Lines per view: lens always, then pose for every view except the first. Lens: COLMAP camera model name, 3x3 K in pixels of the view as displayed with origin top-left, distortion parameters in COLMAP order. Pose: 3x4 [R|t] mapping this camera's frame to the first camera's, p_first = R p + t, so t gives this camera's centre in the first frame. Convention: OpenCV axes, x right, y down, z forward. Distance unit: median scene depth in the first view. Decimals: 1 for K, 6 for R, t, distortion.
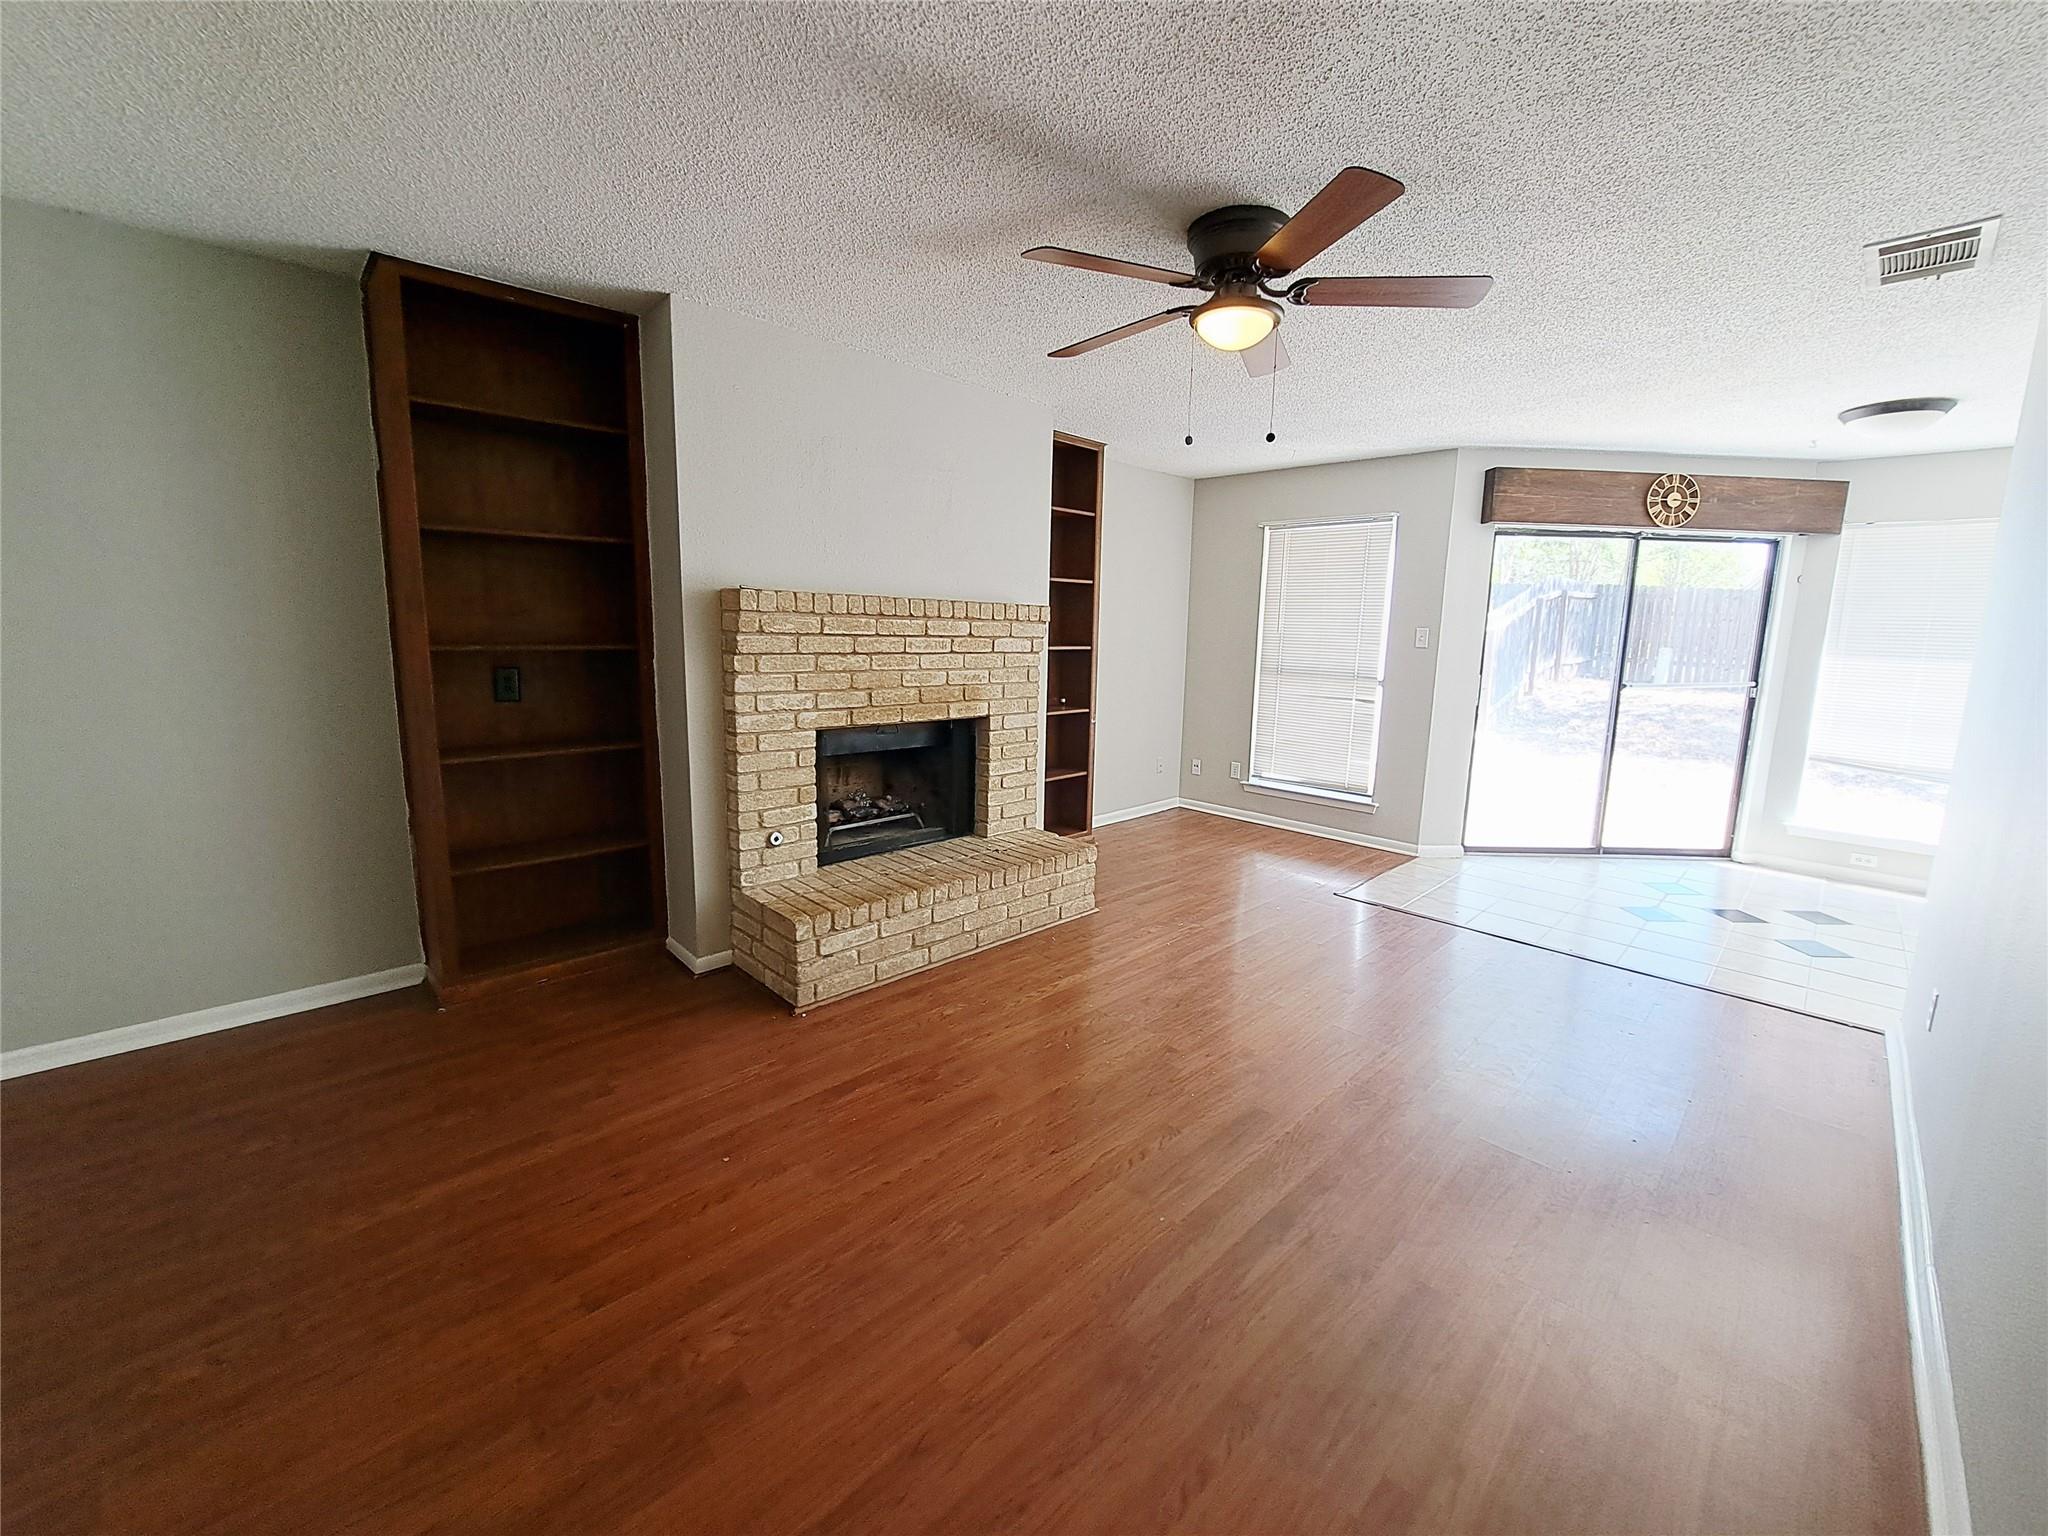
lens RADIAL K [[827.4, 0, 1036.0], [0, 827.4, 759.3], [0, 0, 1]] dist [-0.037282, 0.009520]
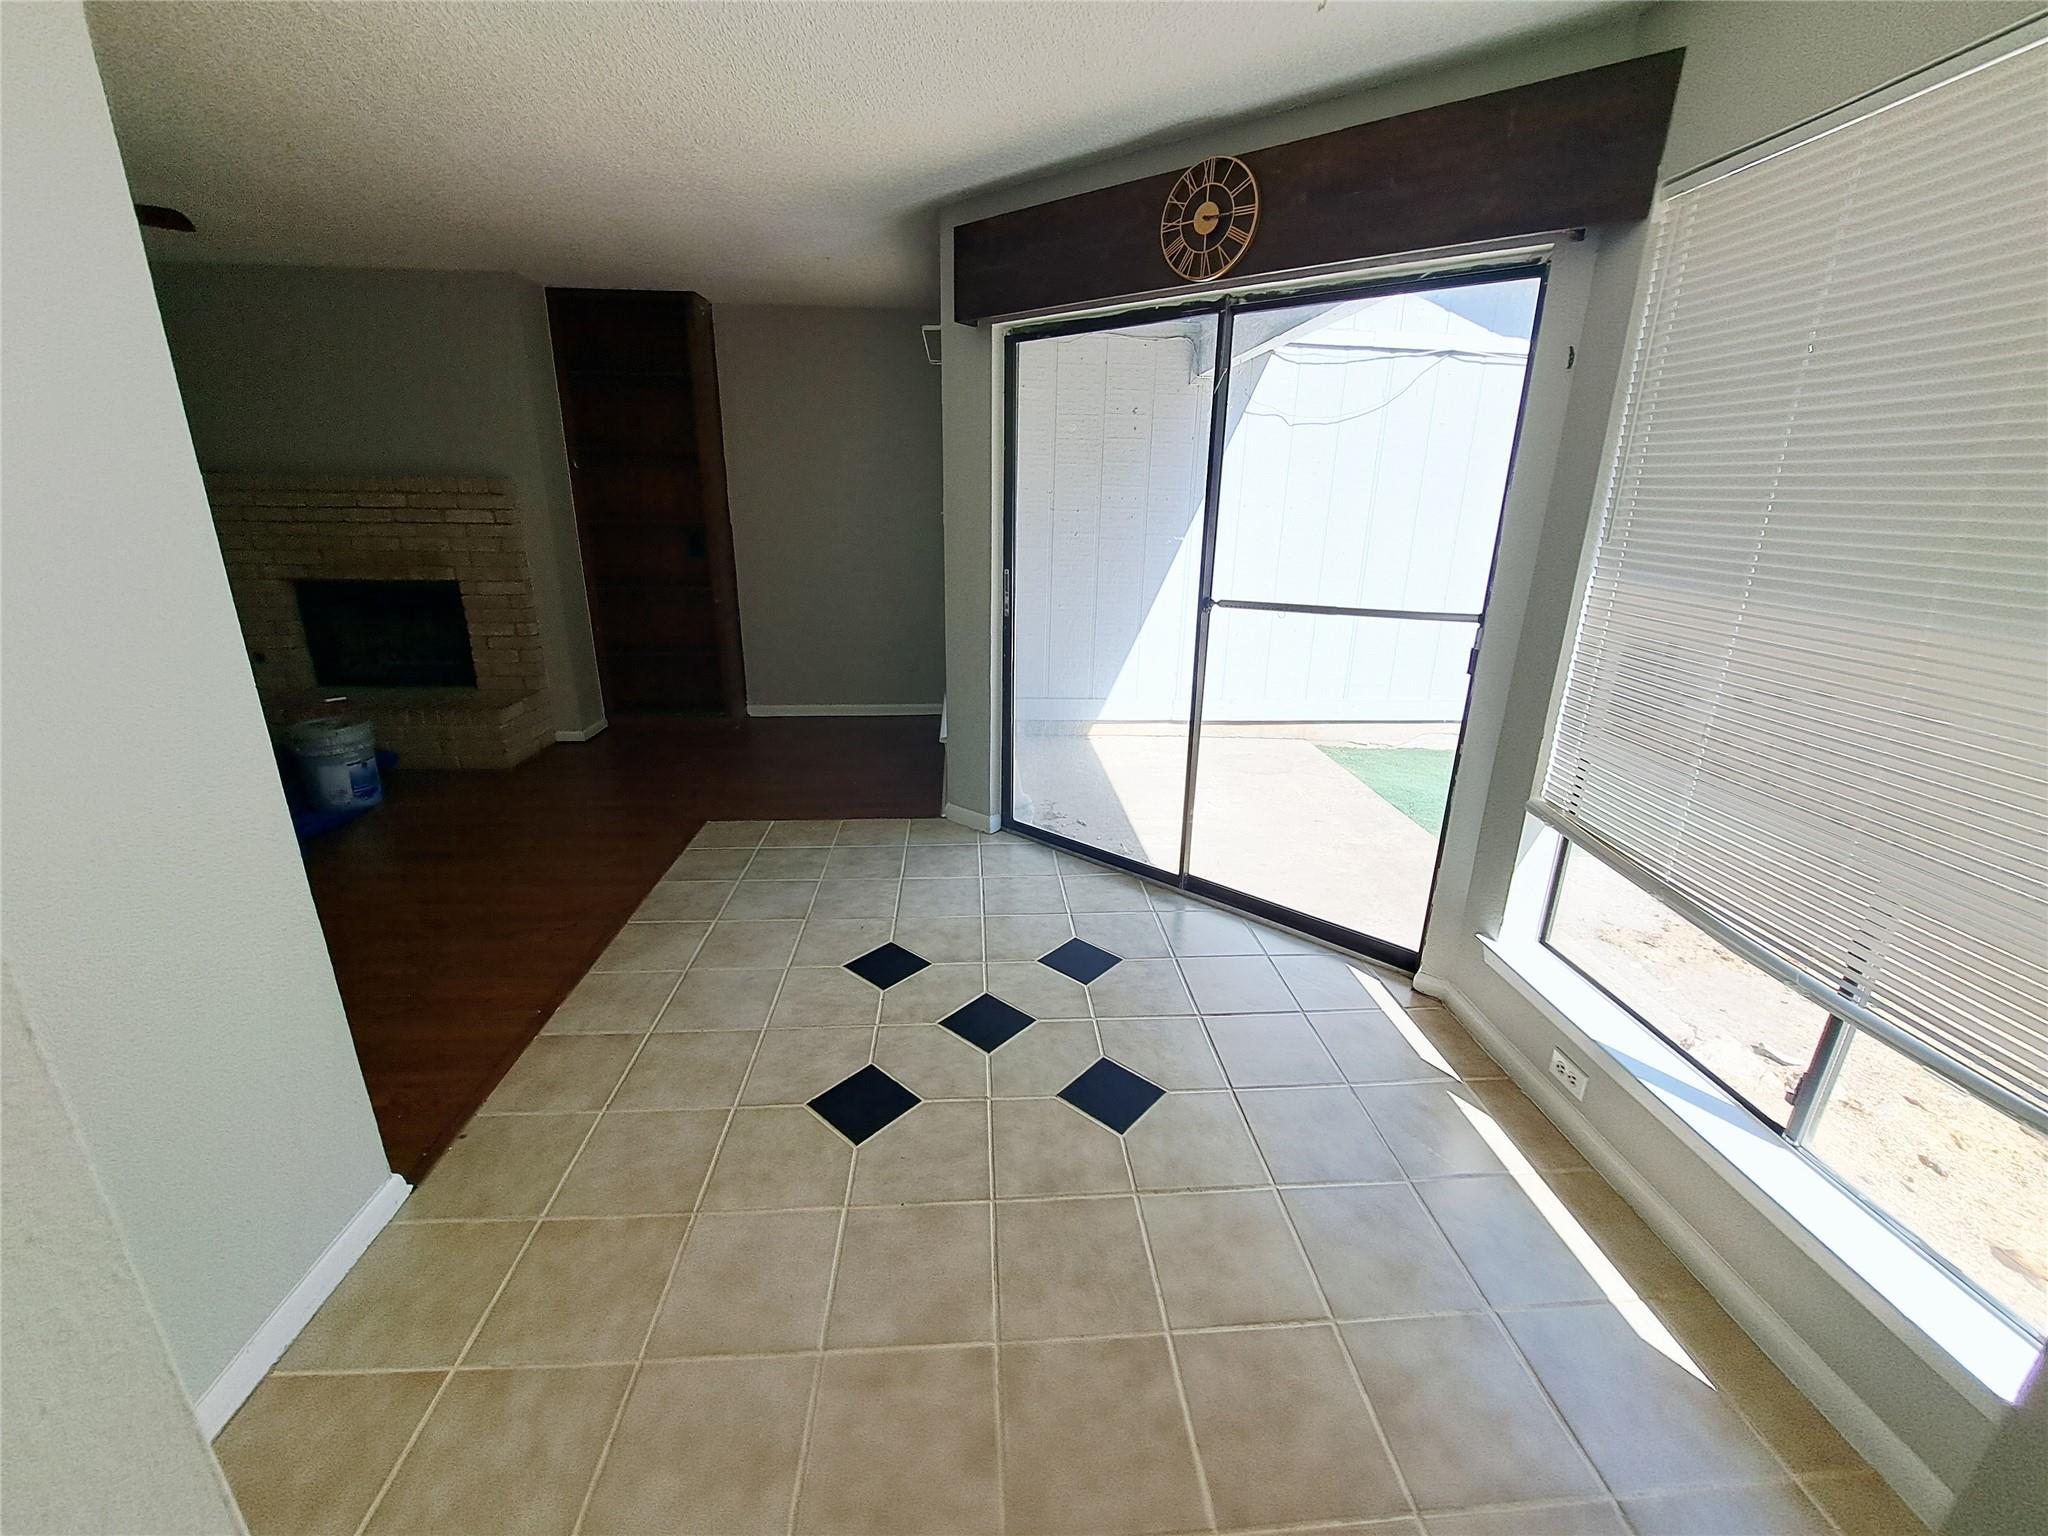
lens RADIAL K [[827.4, 0, 1036.0], [0, 827.4, 759.3], [0, 0, 1]] dist [-0.037282, 0.009520]
pose [[0.764705, 0.189788, -0.615798, 1.076749], [-0.108216, 0.979895, 0.167618, -0.072125], [0.635229, -0.061539, 0.769869, 0.537016]]
